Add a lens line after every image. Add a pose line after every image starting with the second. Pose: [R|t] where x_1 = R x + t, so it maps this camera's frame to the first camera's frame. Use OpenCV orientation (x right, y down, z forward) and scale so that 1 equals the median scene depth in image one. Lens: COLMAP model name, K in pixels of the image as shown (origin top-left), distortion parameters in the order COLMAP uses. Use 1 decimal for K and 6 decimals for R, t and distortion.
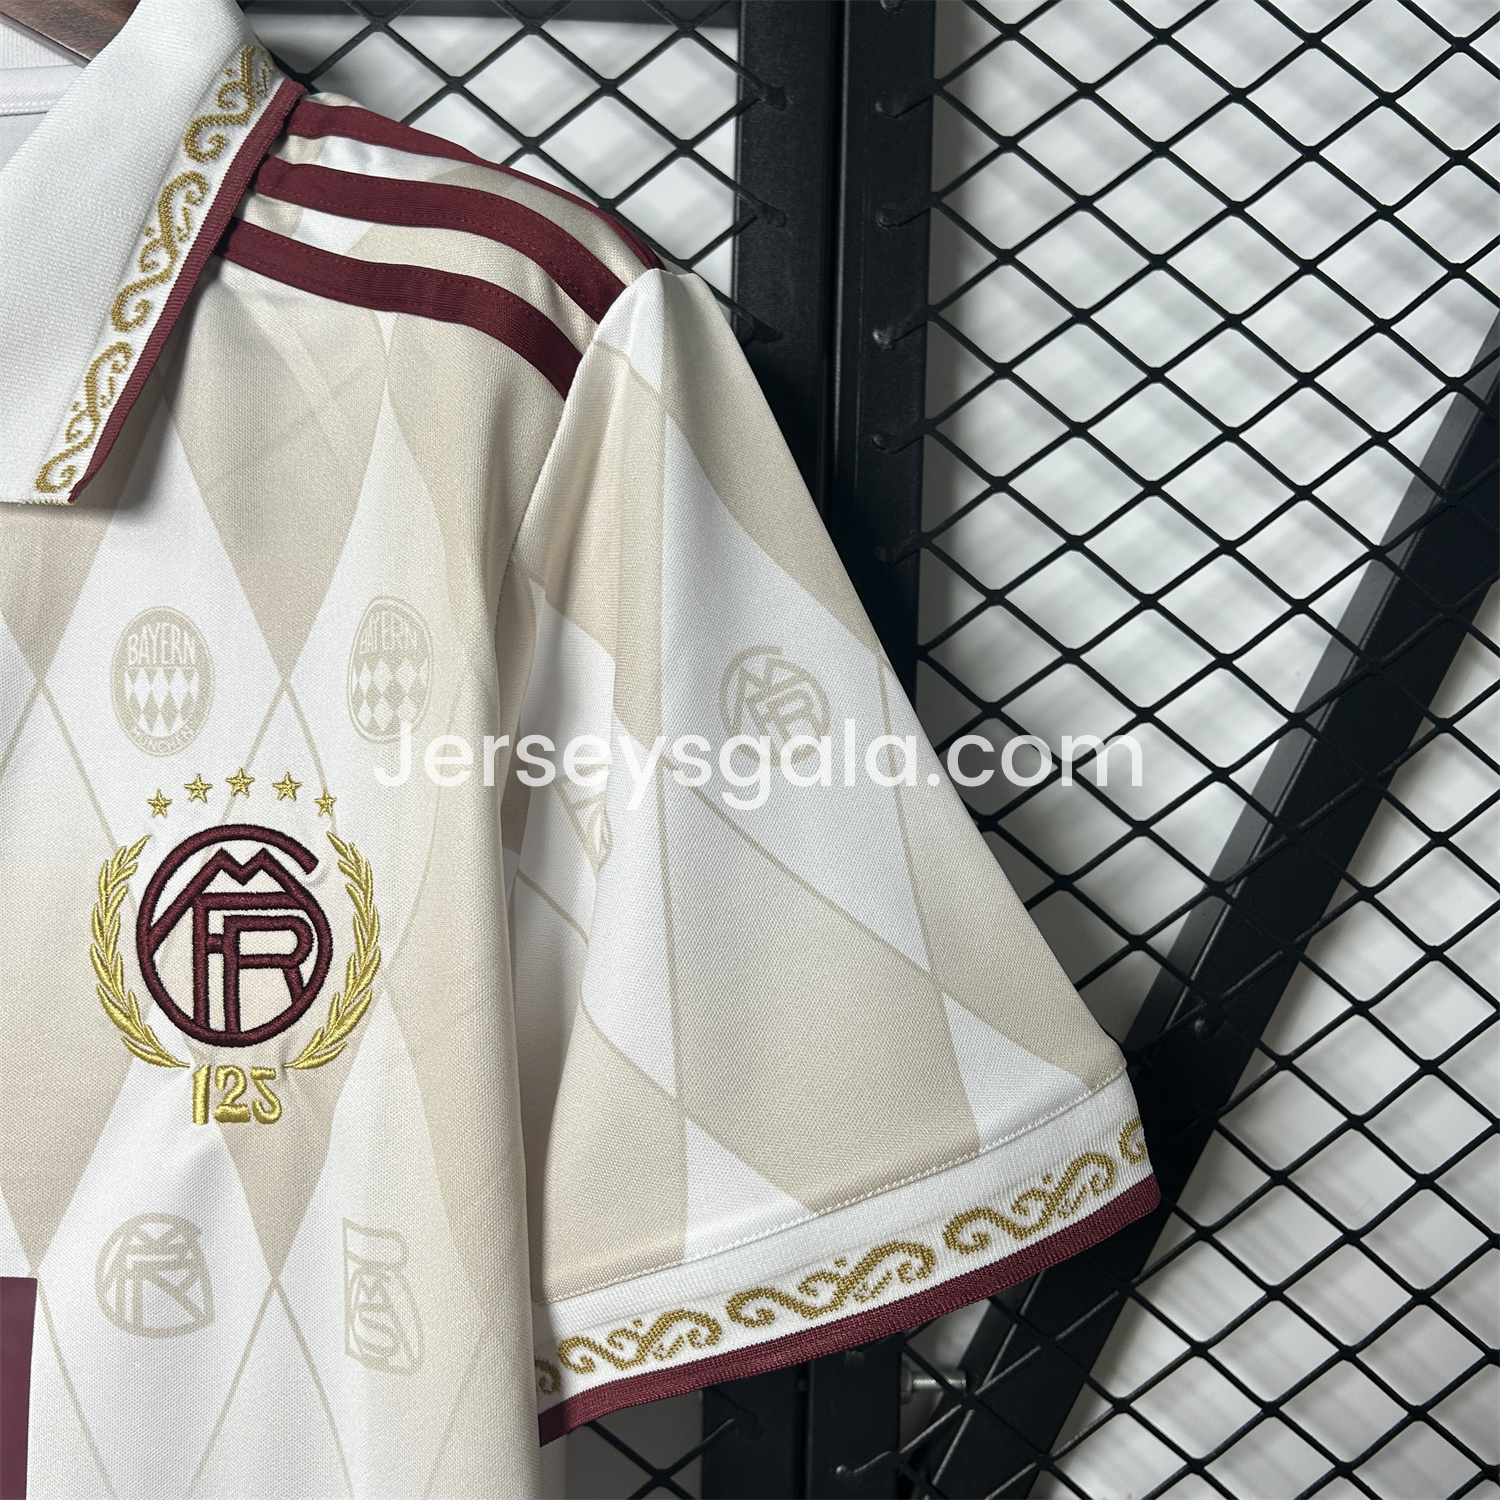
lens RADIAL K [[1472.0, 0, 750.0], [0, 1472.0, 750.0], [0, 0, 1]] dist [0.019586, -0.071698]
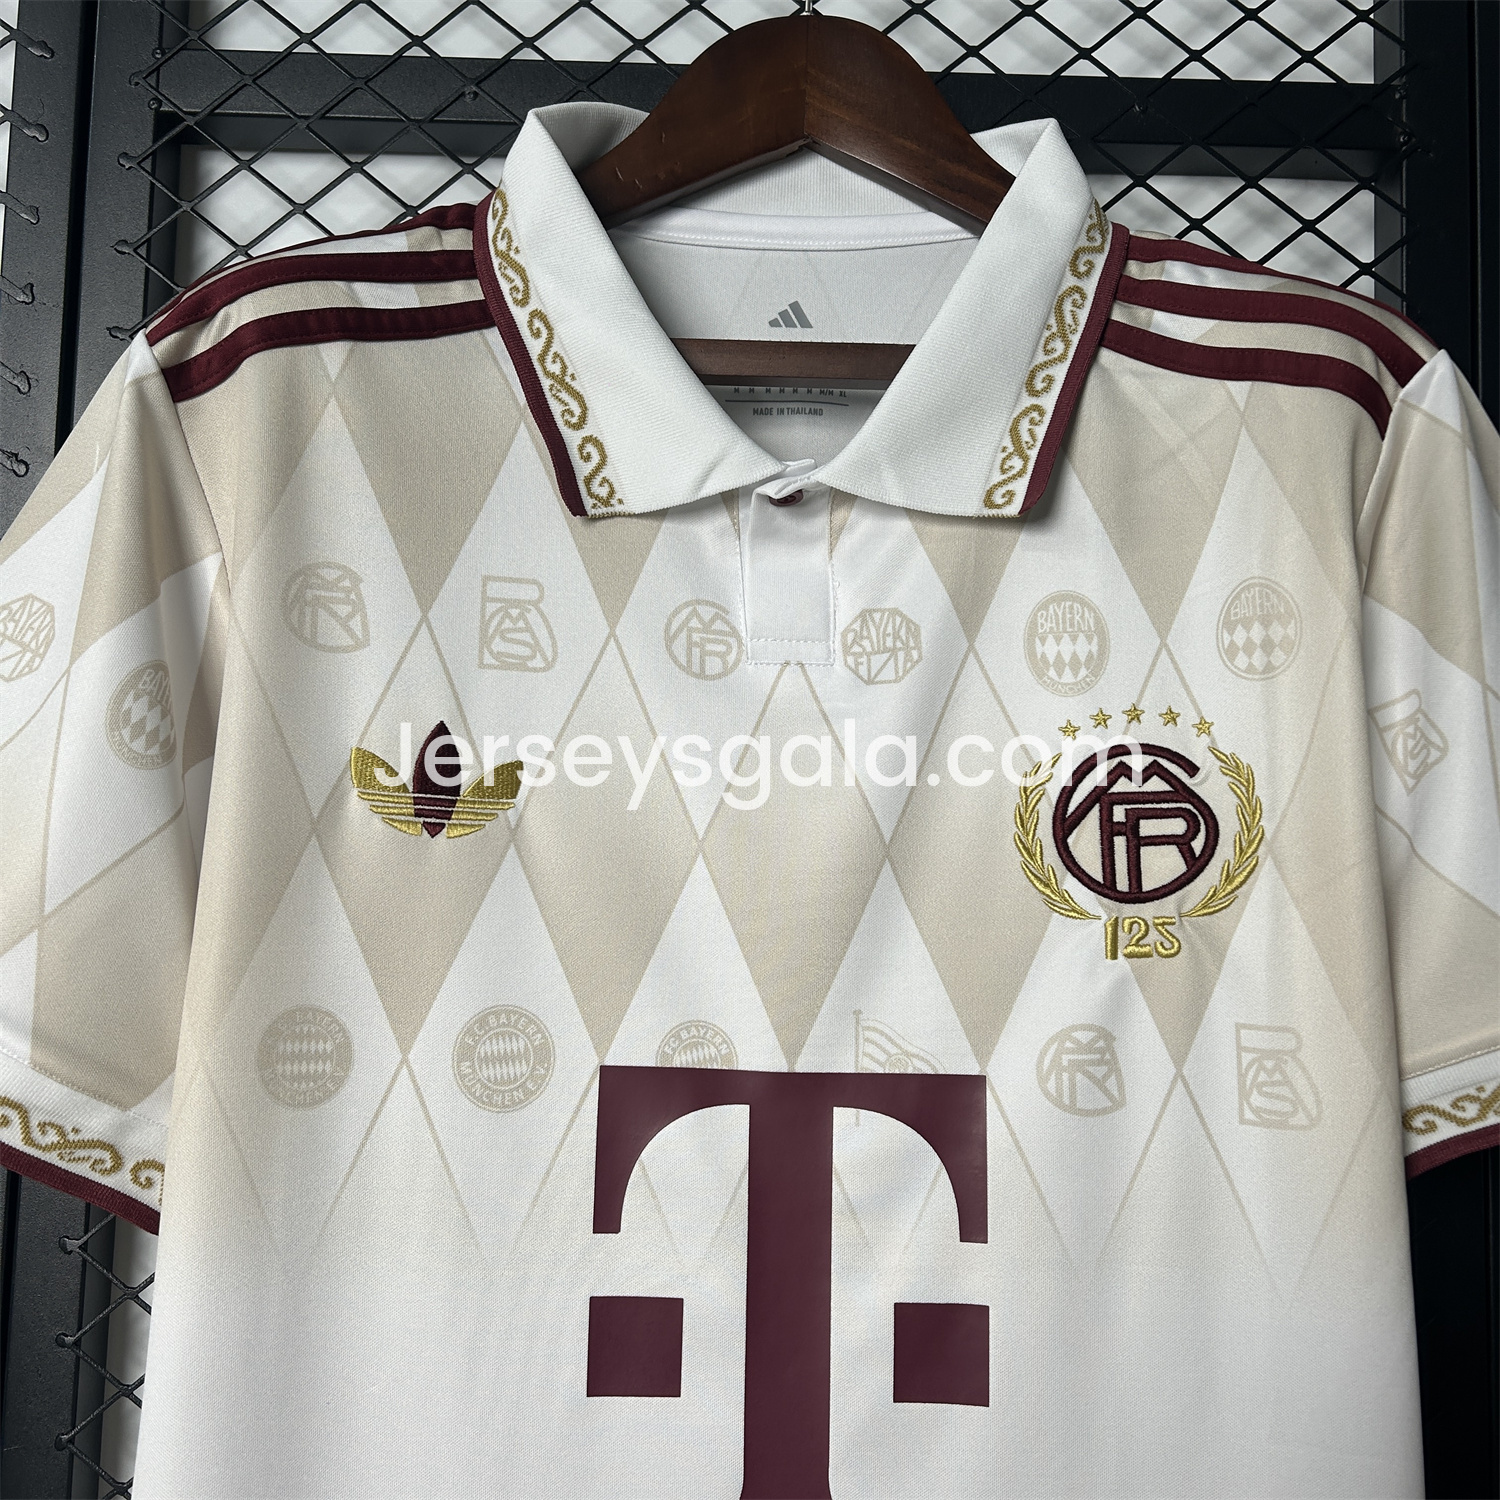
lens RADIAL K [[1472.0, 0, 750.0], [0, 1472.0, 750.0], [0, 0, 1]] dist [0.019586, -0.071698]
pose [[0.999268, -0.000791, -0.038244, -0.658512], [-0.001968, 0.997399, -0.072053, 0.158183], [0.038201, 0.072076, 0.996667, -0.400074]]
